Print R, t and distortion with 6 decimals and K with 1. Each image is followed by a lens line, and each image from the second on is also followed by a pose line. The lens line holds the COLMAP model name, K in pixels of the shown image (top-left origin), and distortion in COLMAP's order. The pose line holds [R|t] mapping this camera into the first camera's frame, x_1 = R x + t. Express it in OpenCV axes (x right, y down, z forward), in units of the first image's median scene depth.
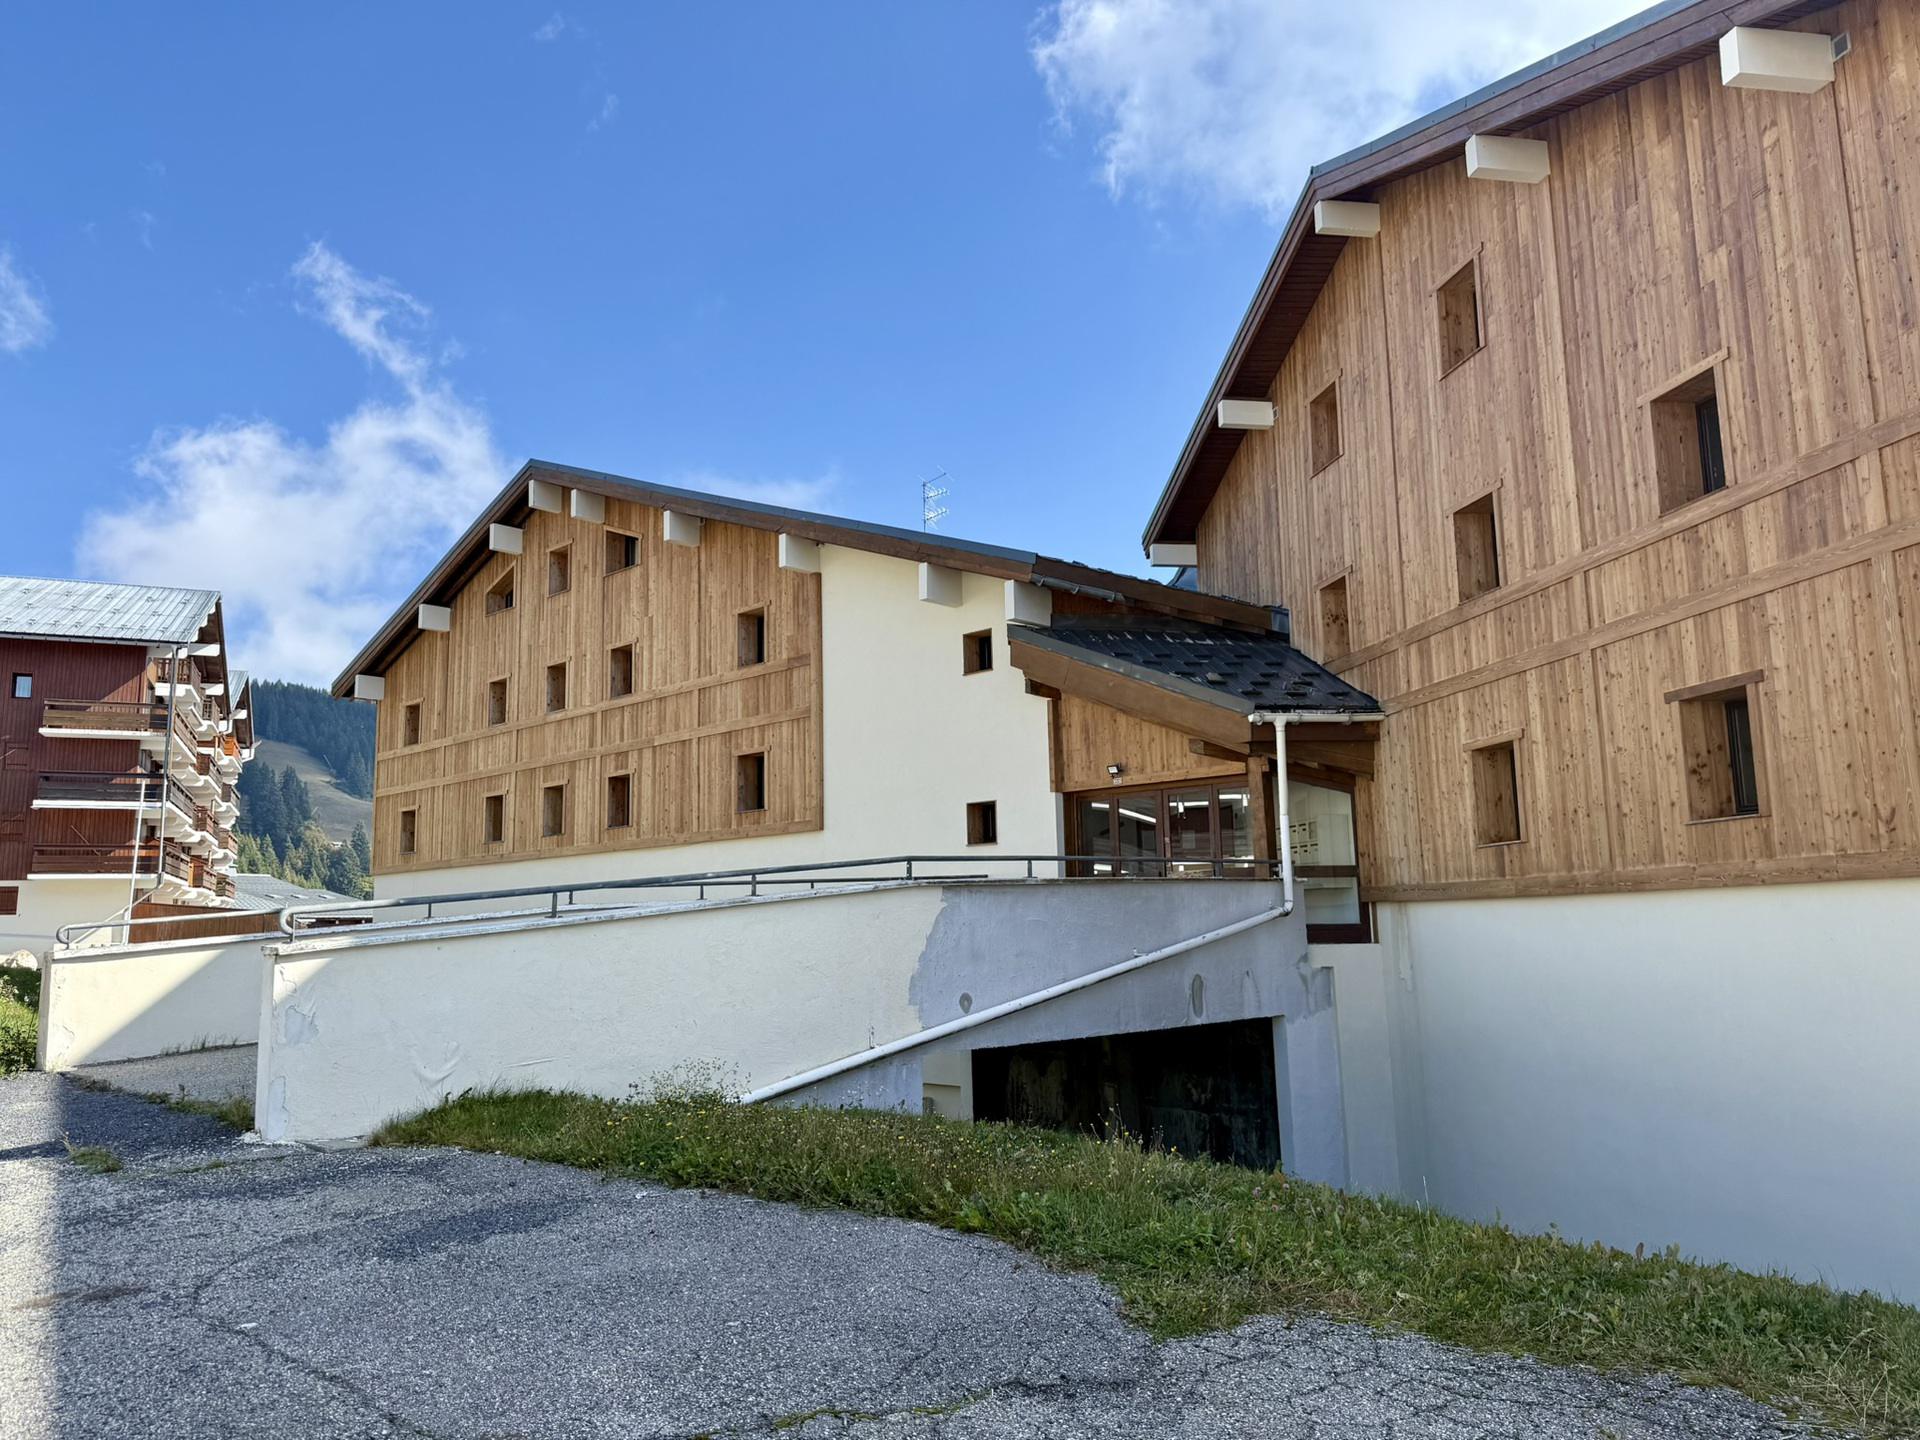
lens RADIAL K [[1347.7, 0, 939.5], [0, 1347.7, 721.4], [0, 0, 1]] dist [0.080036, -0.073974]
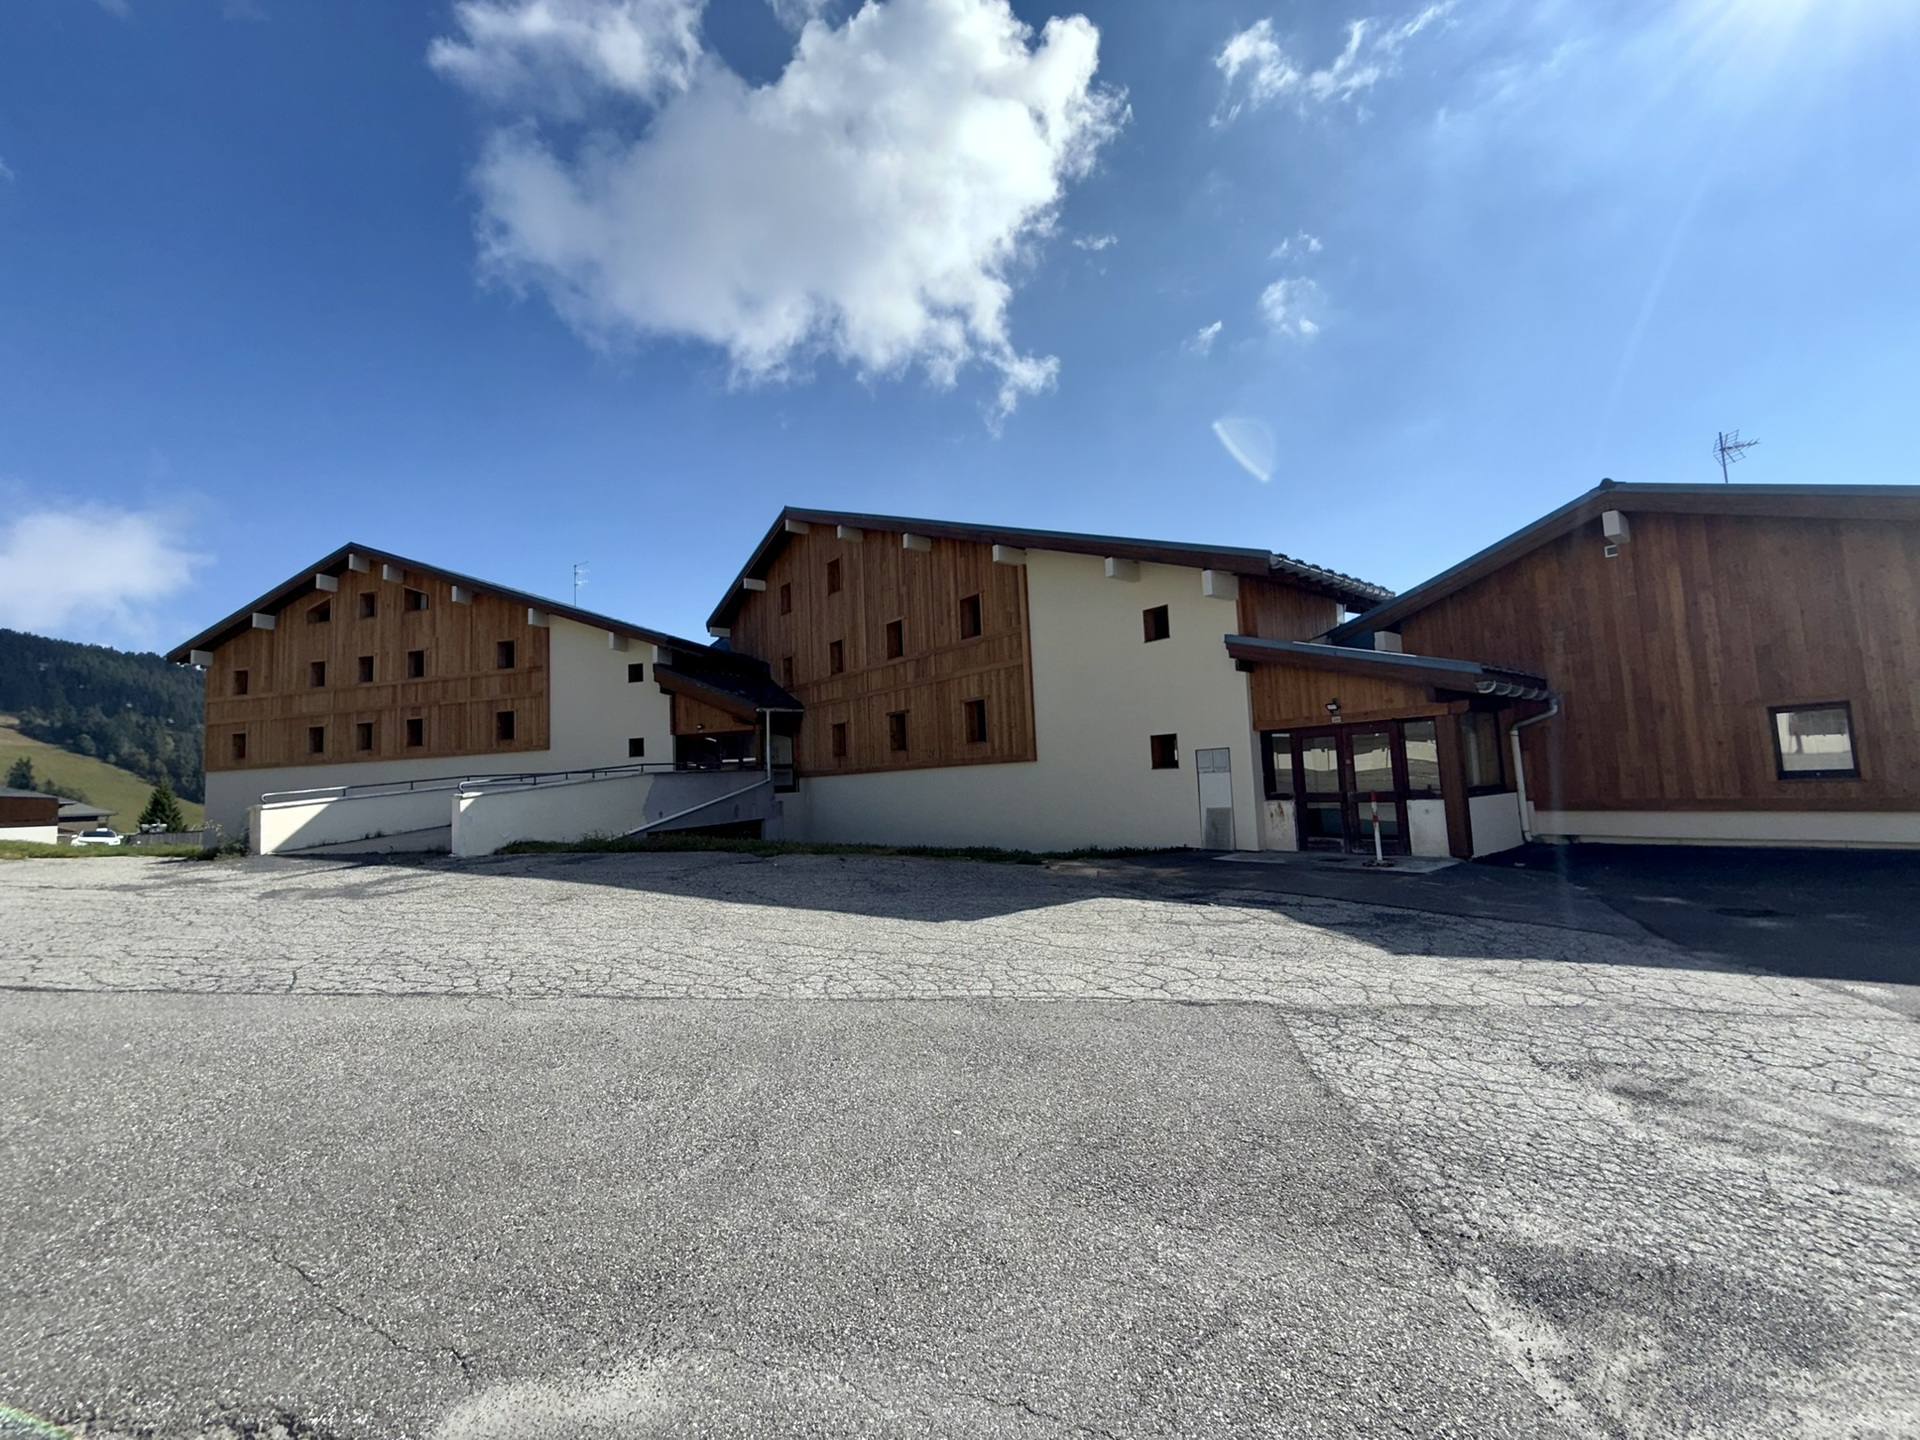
lens RADIAL K [[760.0, 0, 948.6], [0, 760.0, 722.8], [0, 0, 1]] dist [-0.000362, -0.000061]
pose [[0.868228, 0.019127, 0.495796, -0.141687], [-0.047051, 0.997927, 0.043898, -0.046489], [-0.493929, -0.061441, 0.867329, -0.376309]]
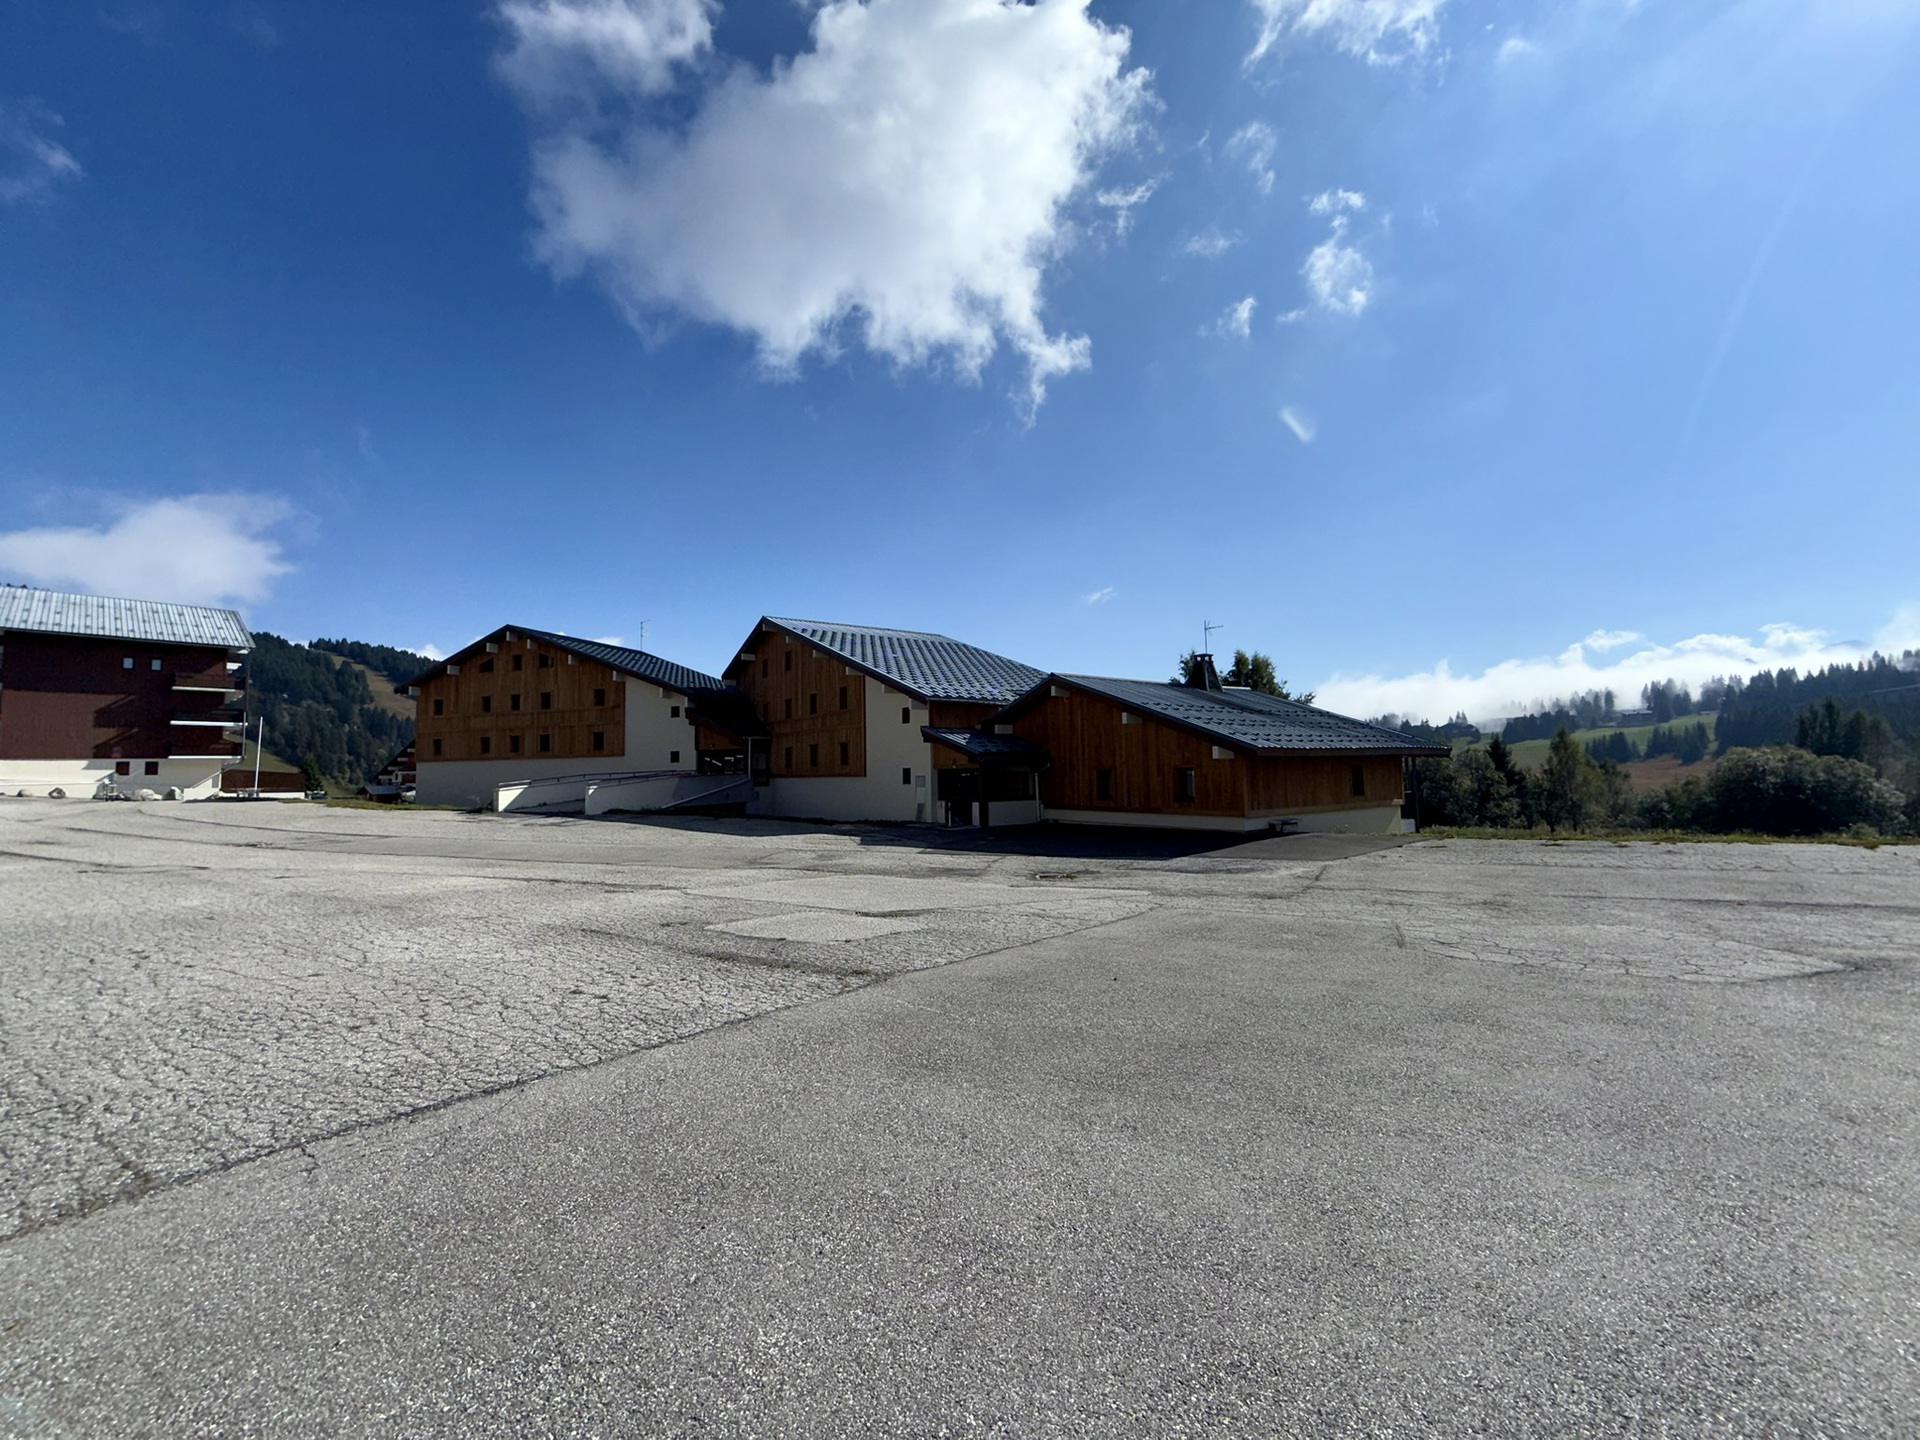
lens RADIAL K [[760.0, 0, 948.2], [0, 760.0, 722.9], [0, 0, 1]] dist [-0.000362, -0.000061]
pose [[0.901401, 0.030773, 0.431891, -0.192839], [-0.064850, 0.995815, 0.064394, -0.198516], [-0.428102, -0.086053, 0.899624, -1.206921]]
